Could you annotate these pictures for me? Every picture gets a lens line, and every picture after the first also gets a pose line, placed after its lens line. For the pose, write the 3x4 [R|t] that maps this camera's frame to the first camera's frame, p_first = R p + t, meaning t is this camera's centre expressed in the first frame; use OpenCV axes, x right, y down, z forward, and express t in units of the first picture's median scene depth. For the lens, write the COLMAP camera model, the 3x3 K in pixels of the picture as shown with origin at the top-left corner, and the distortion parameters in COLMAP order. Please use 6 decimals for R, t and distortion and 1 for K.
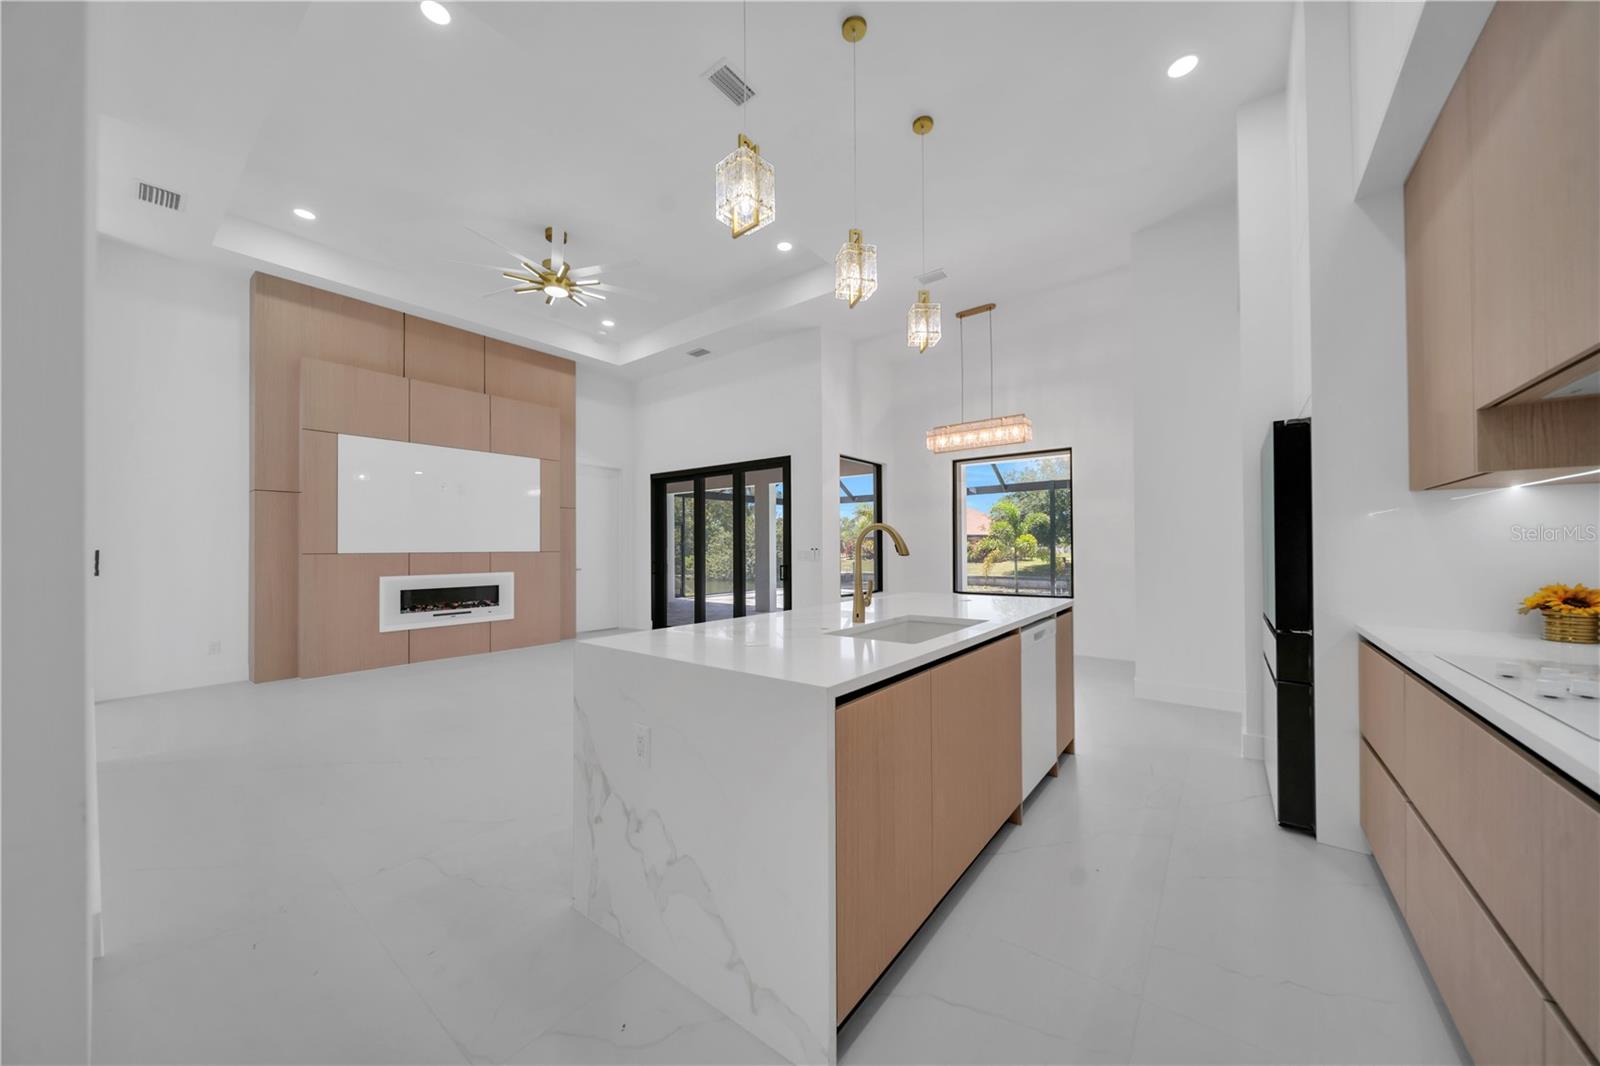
lens RADIAL K [[553.2, 0, 797.8], [0, 553.2, 542.5], [0, 0, 1]] dist [-0.000739, -0.001050]
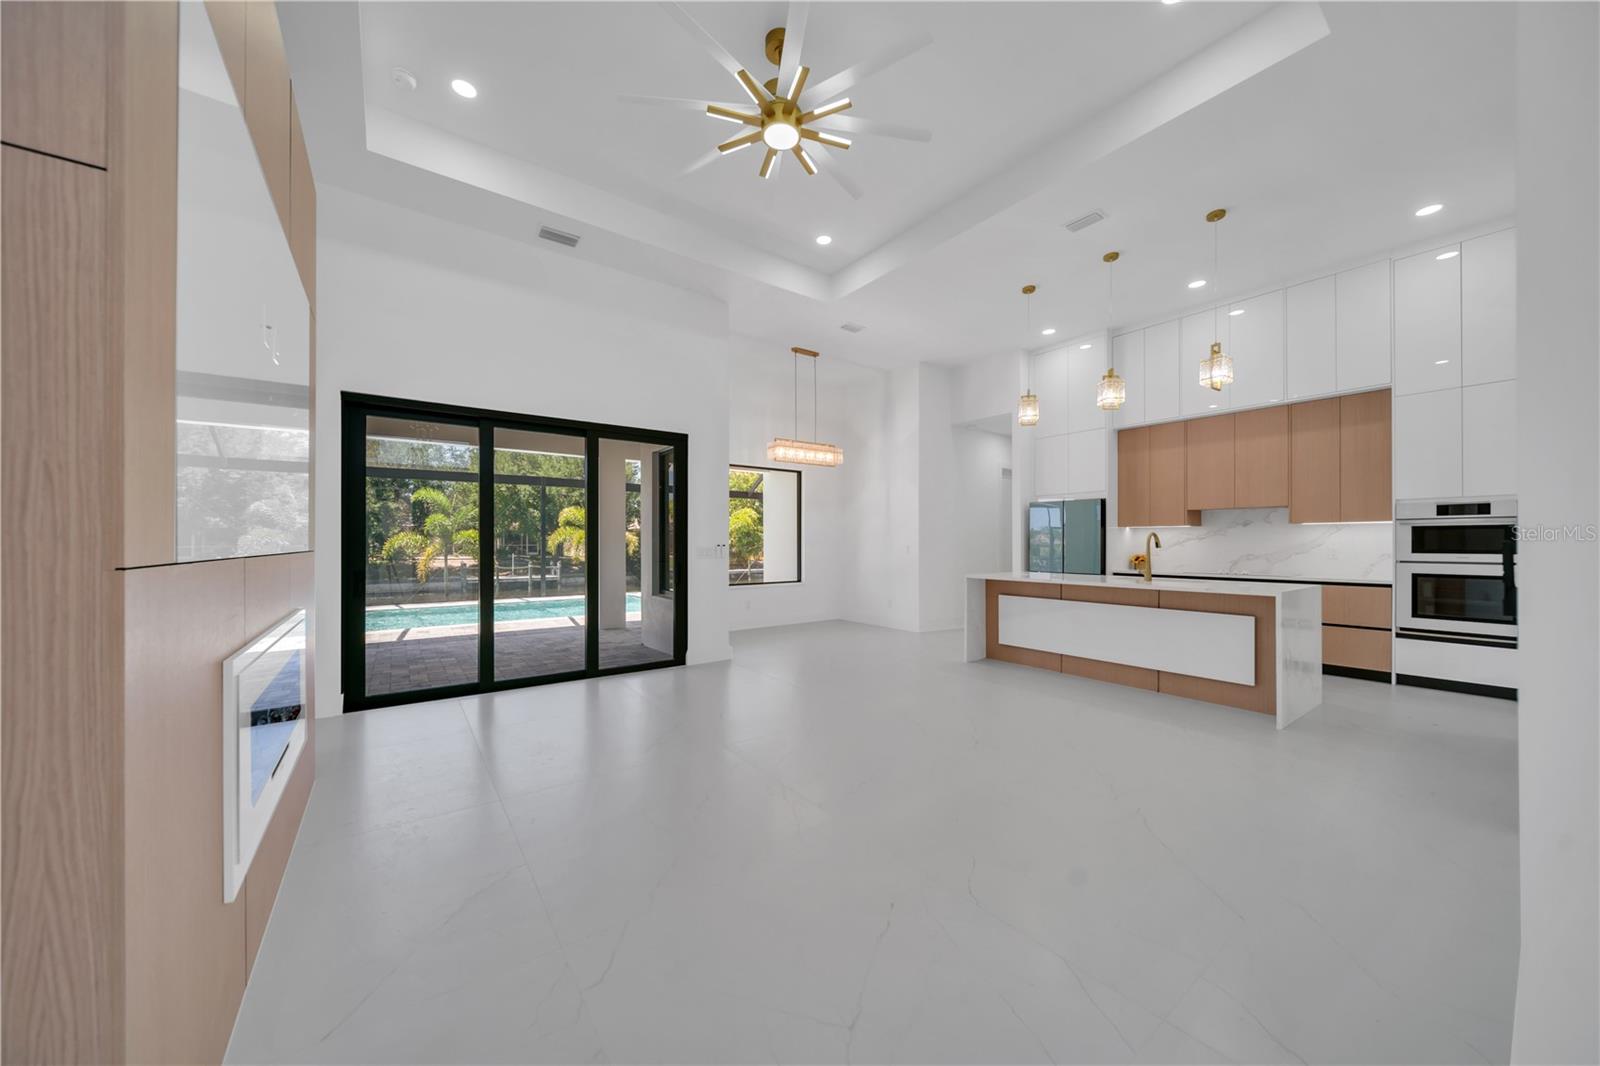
lens RADIAL K [[553.2, 0, 797.6], [0, 553.2, 542.5], [0, 0, 1]] dist [-0.000739, -0.001050]
pose [[0.268630, 0.004075, 0.963235, -0.847354], [-0.013535, 0.999908, -0.000456, 0.007495], [-0.963148, -0.012915, 0.268660, 0.657999]]
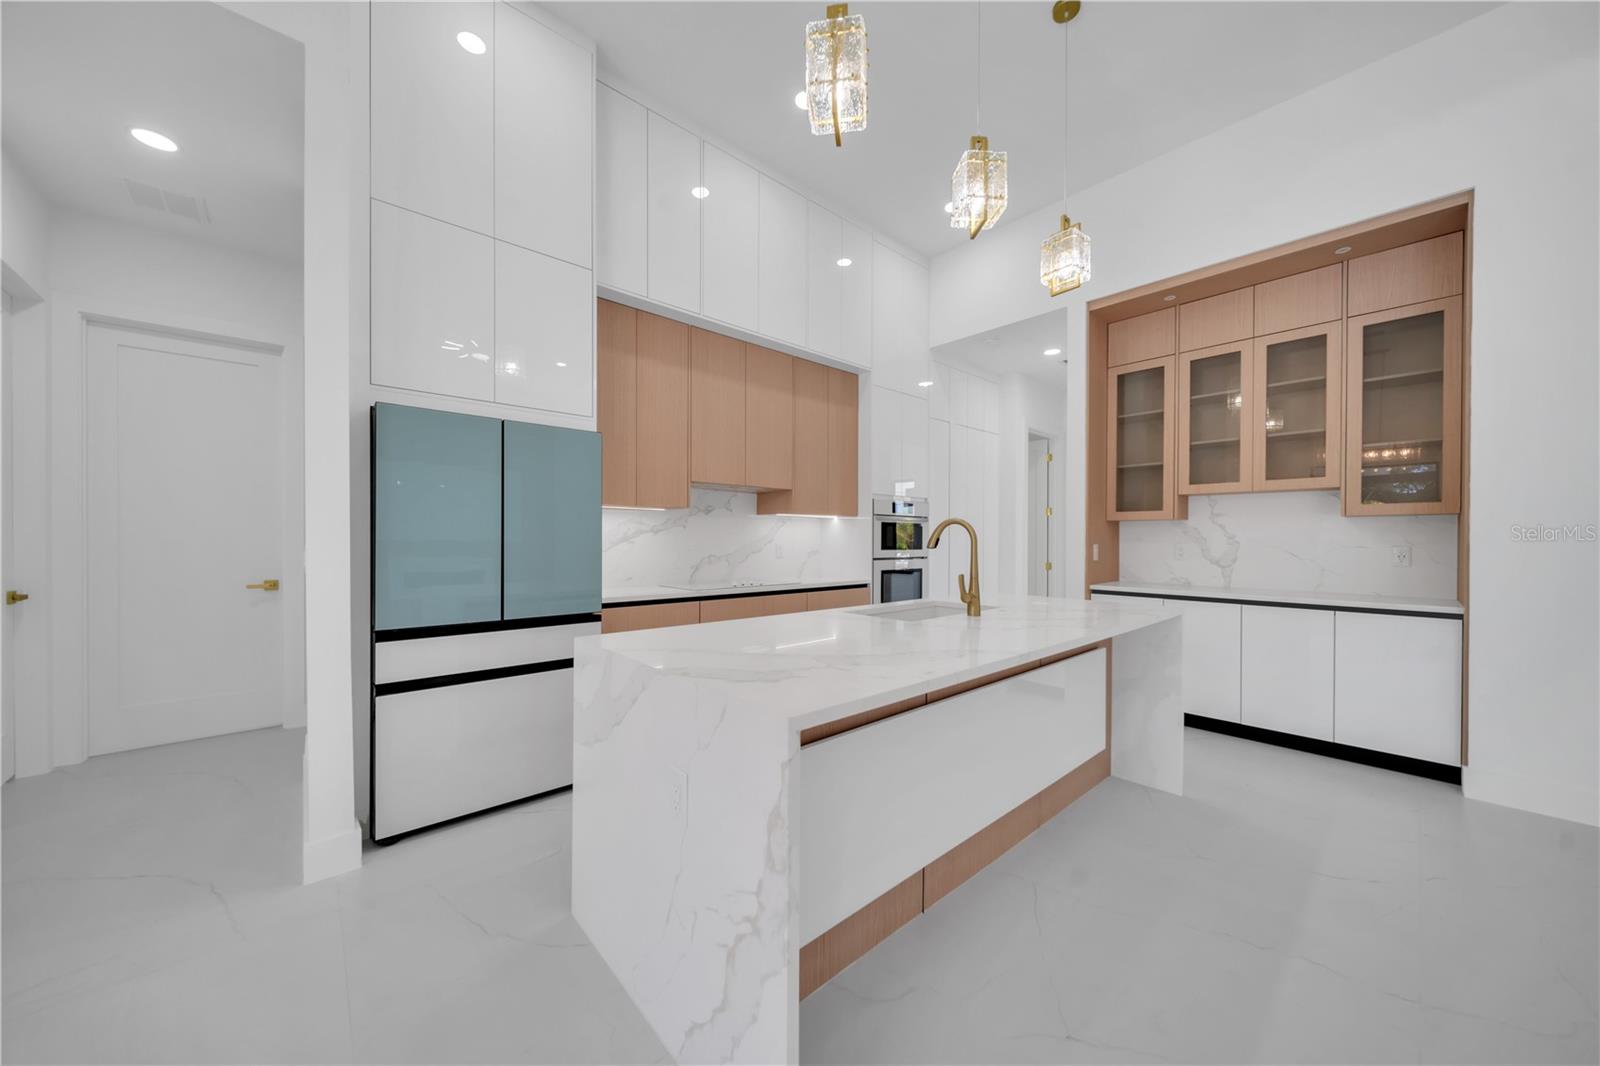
lens RADIAL K [[553.2, 0, 800.2], [0, 553.2, 541.5], [0, 0, 1]] dist [-0.000739, -0.001050]
pose [[-0.984930, -0.001547, 0.172945, 0.094704], [-0.003450, 0.999937, -0.010705, 0.007284], [-0.172917, -0.011141, -0.984873, 0.798711]]
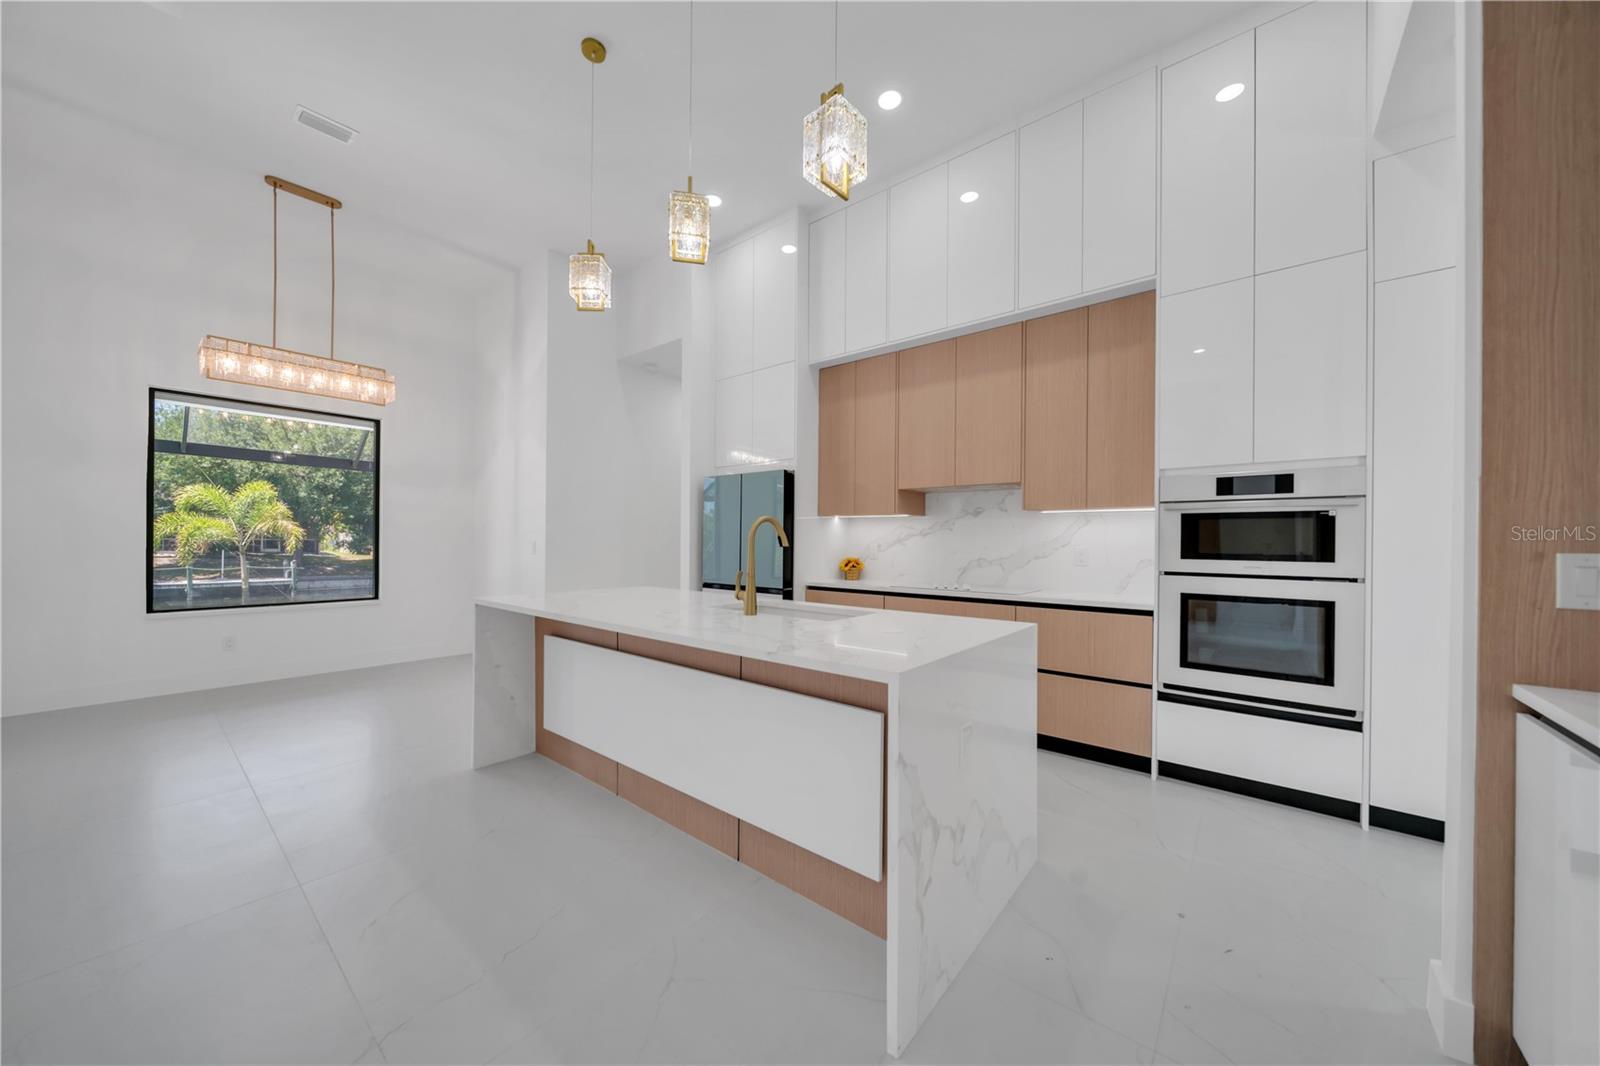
lens RADIAL K [[553.2, 0, 800.8], [0, 553.2, 541.0], [0, 0, 1]] dist [-0.000739, -0.001050]
pose [[0.018130, 0.005436, 0.999821, -0.343619], [-0.022872, 0.999726, -0.005021, 0.004799], [-0.999574, -0.022777, 0.018249, 0.348811]]
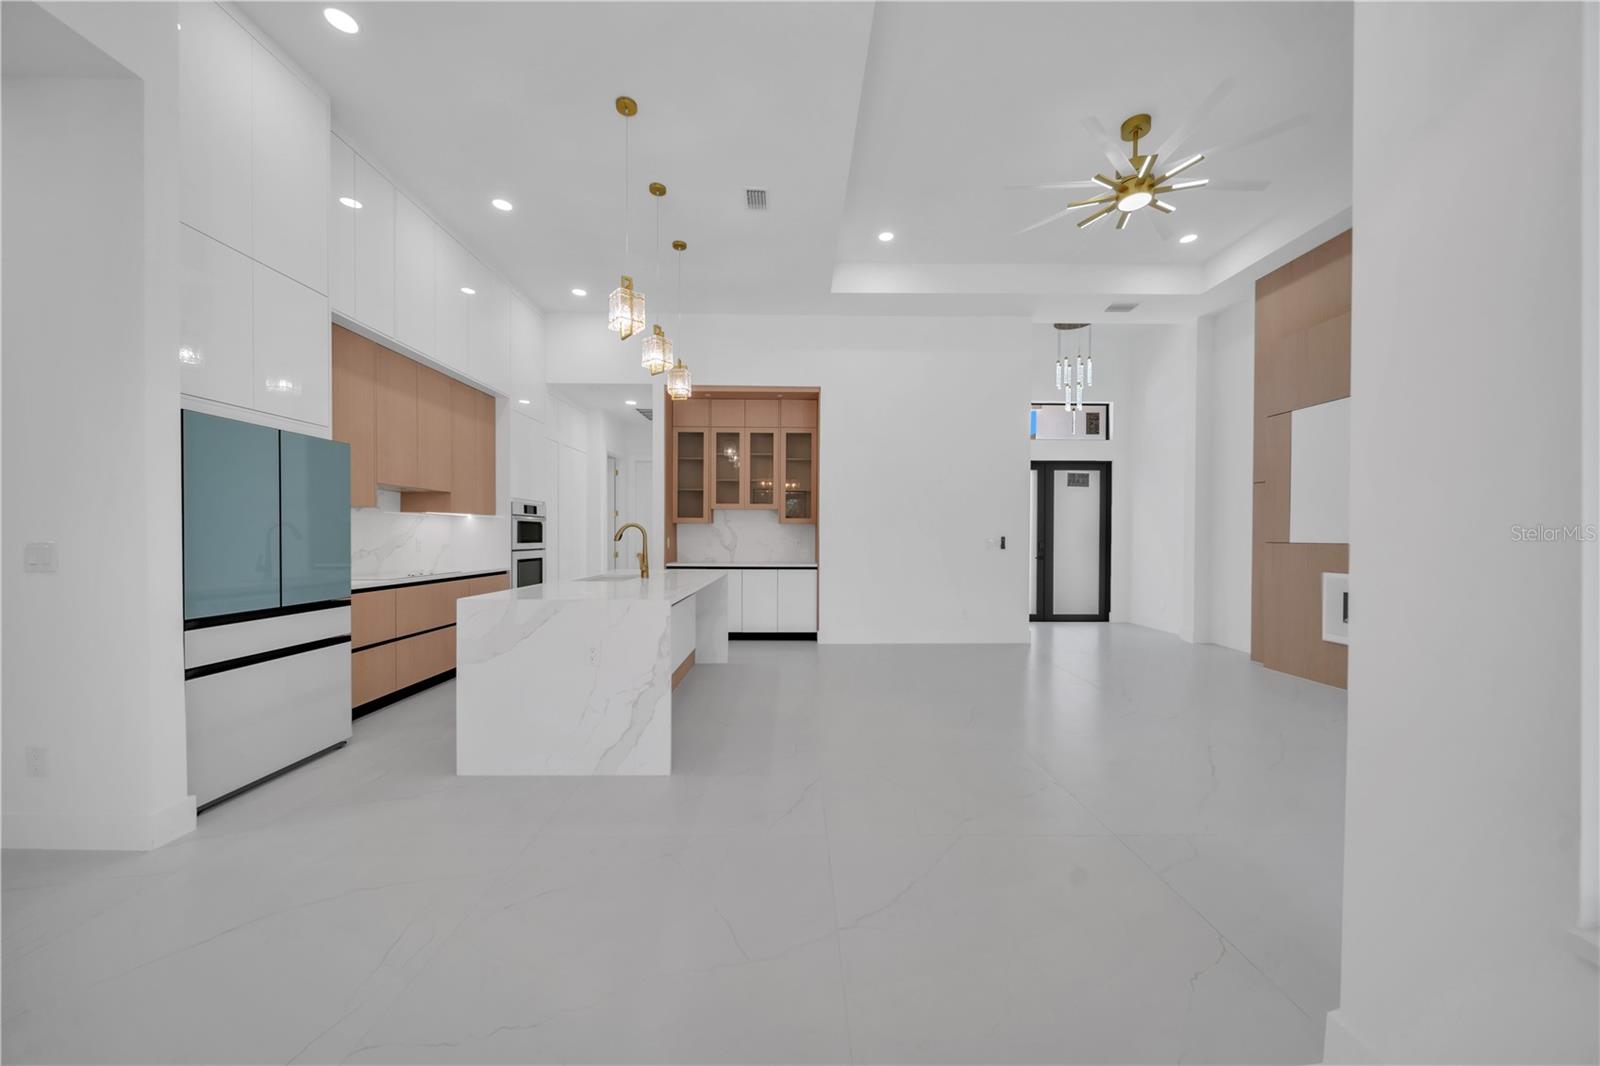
lens RADIAL K [[553.2, 0, 800.5], [0, 553.2, 542.4], [0, 0, 1]] dist [-0.000739, -0.001050]
pose [[-0.776801, 0.007482, -0.629702, 0.330637], [0.006971, 0.999970, 0.003282, 0.009192], [0.629708, -0.001840, -0.776830, 1.062630]]
